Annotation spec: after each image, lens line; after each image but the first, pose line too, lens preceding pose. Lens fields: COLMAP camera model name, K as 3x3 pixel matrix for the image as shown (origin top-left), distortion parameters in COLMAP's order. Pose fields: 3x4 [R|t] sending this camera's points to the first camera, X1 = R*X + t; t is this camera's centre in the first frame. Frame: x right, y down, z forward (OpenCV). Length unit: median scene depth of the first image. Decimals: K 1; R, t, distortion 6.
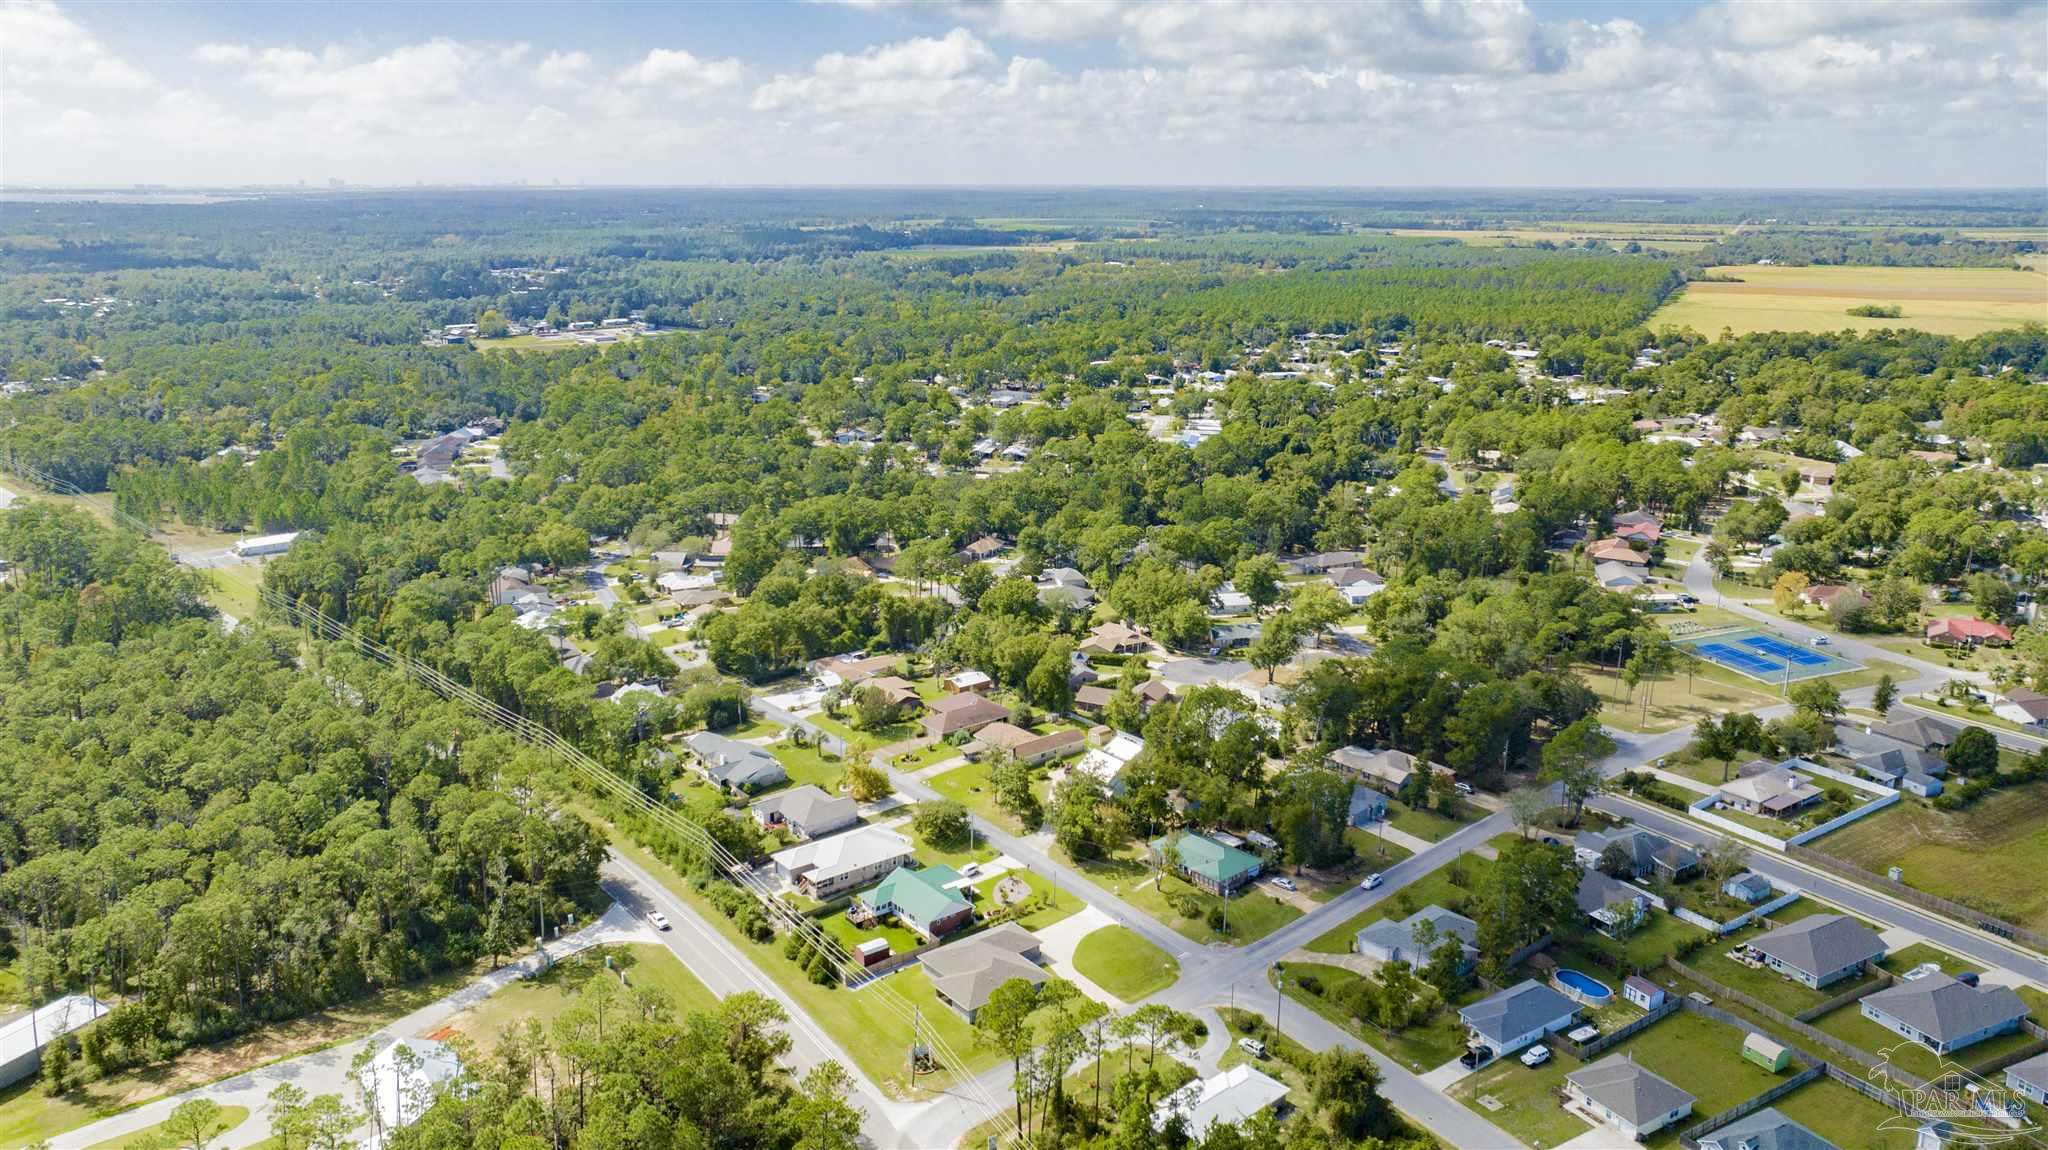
lens RADIAL K [[1464.2, 0, 1018.4], [0, 1464.2, 586.0], [0, 0, 1]] dist [-0.021587, 0.039128]
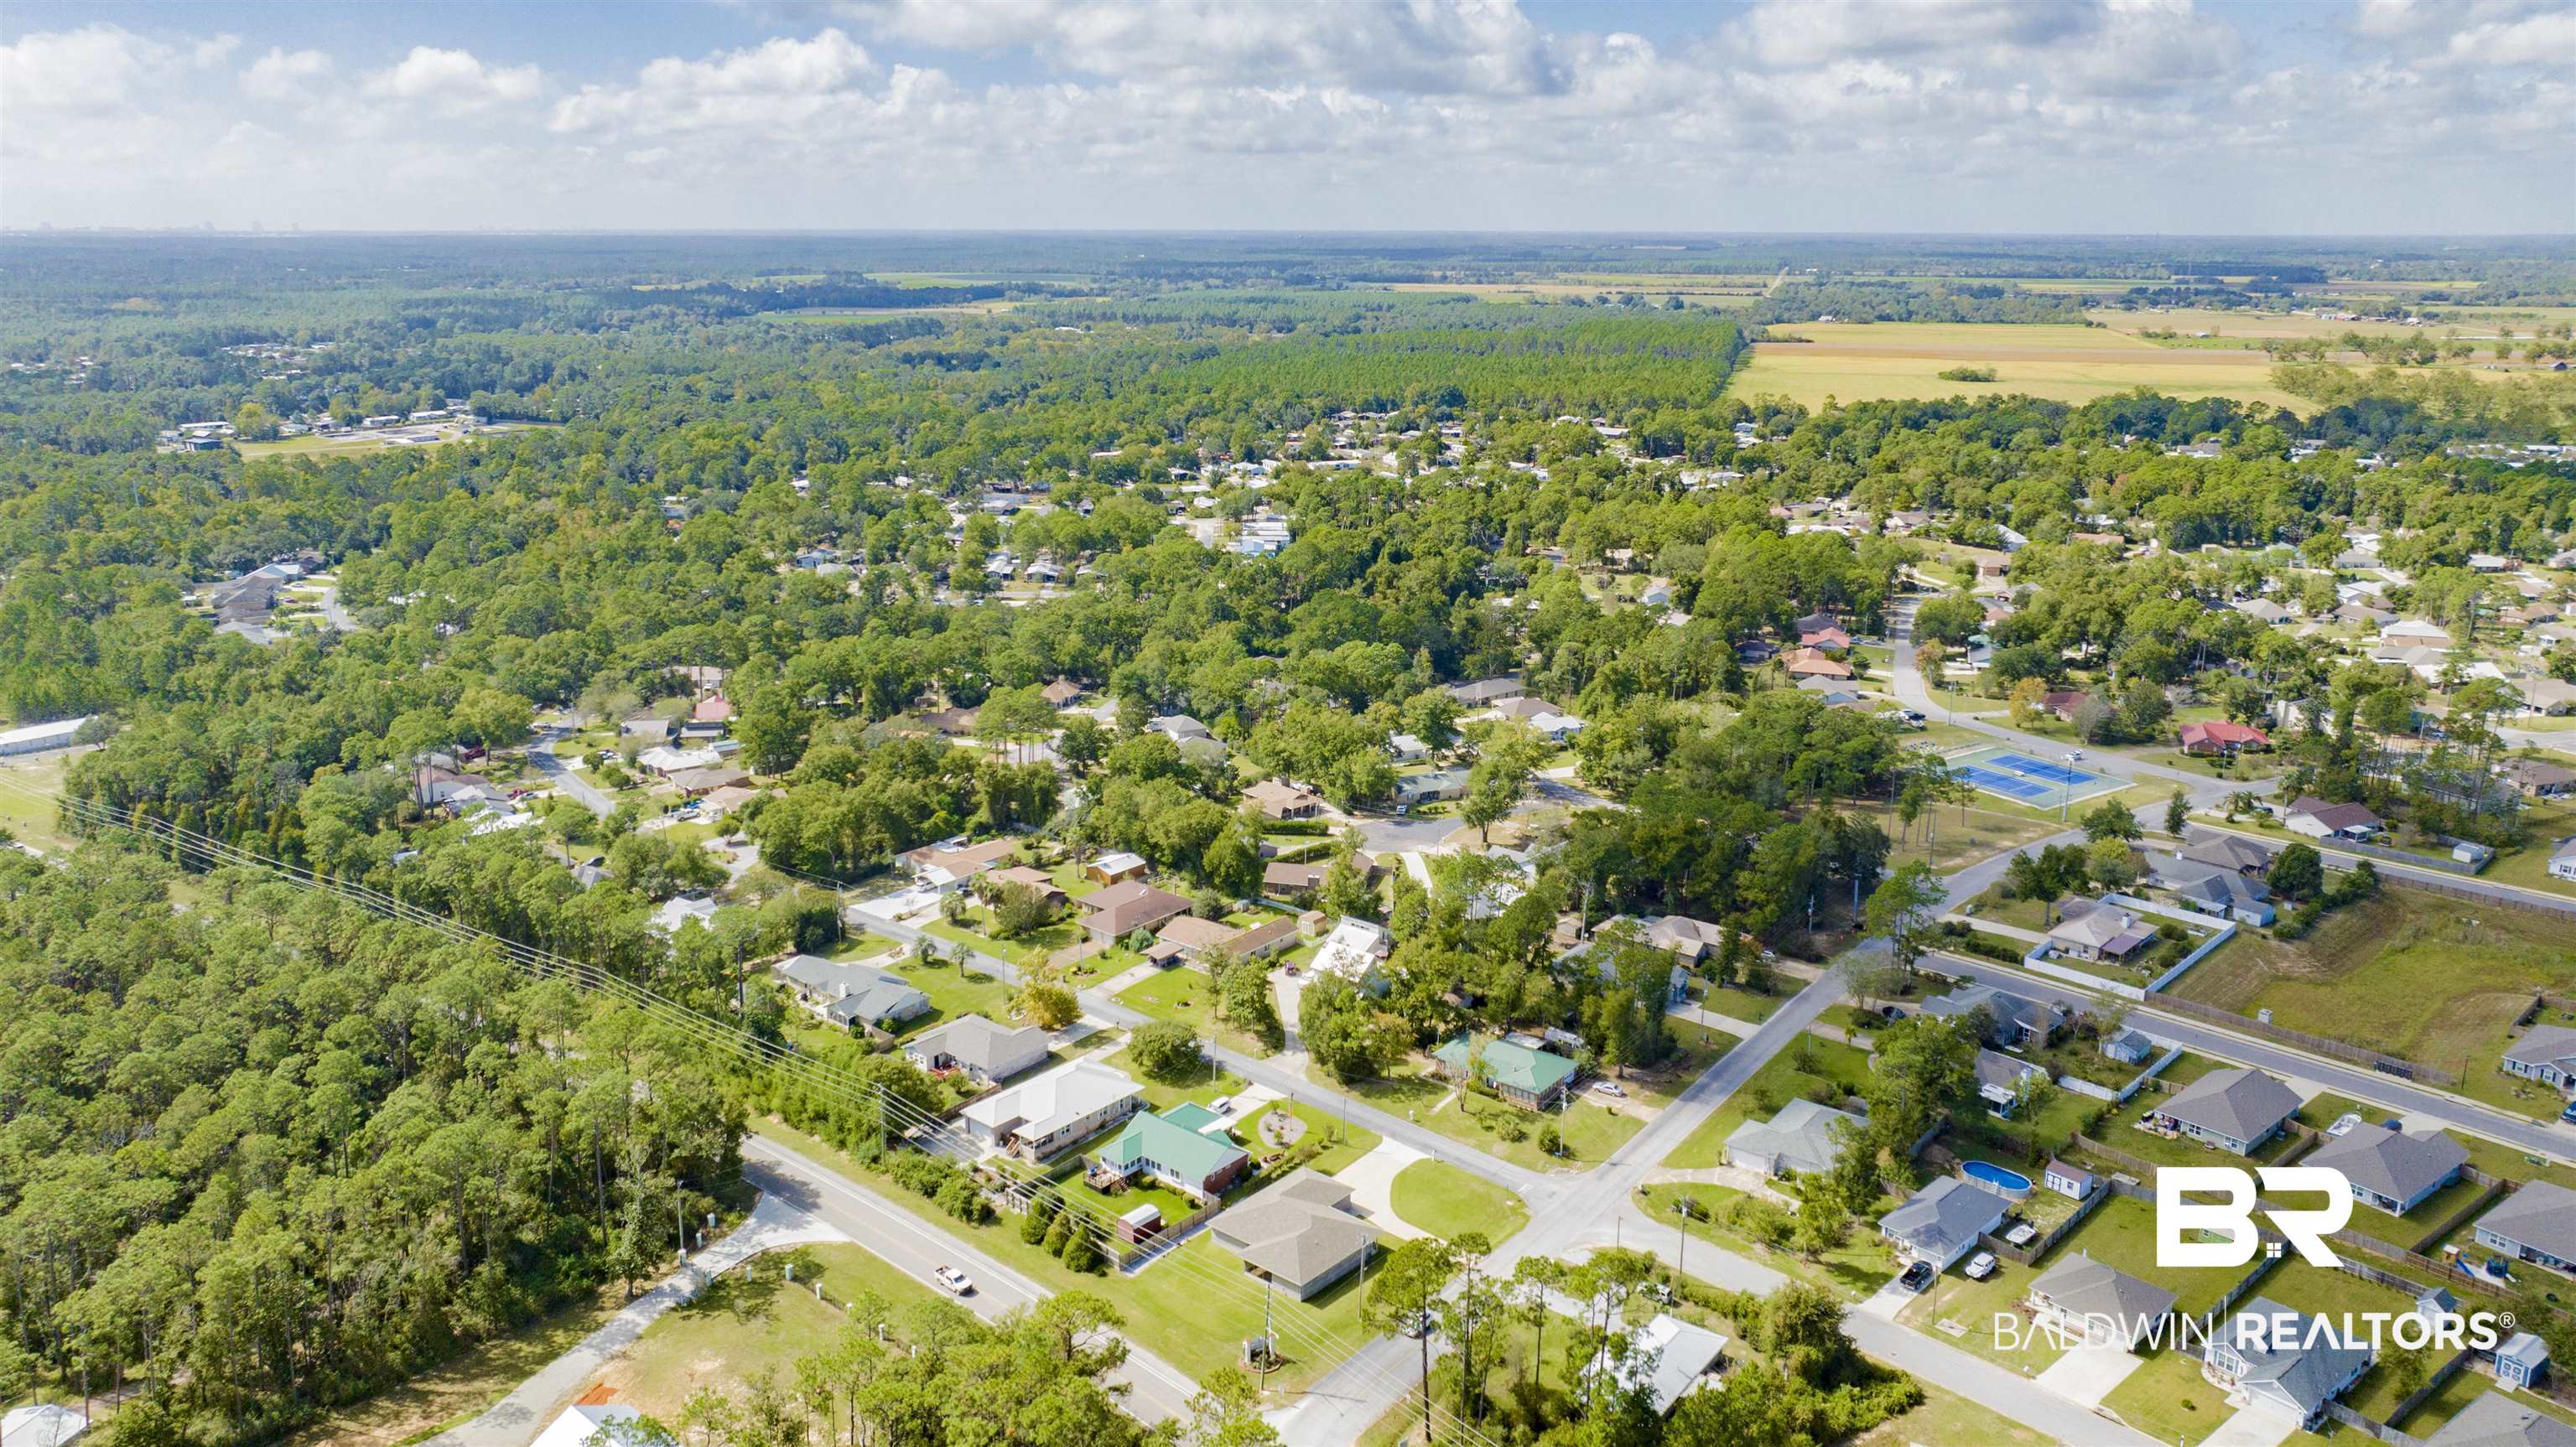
lens RADIAL K [[1841.5, 0, 1286.4], [0, 1841.5, 719.7], [0, 0, 1]] dist [-0.021587, 0.039128]
pose [[0.981171, -0.049992, 0.186557, -0.104759], [0.051354, 0.998677, -0.002470, -0.004999], [-0.186187, 0.012004, 0.982441, 0.015206]]
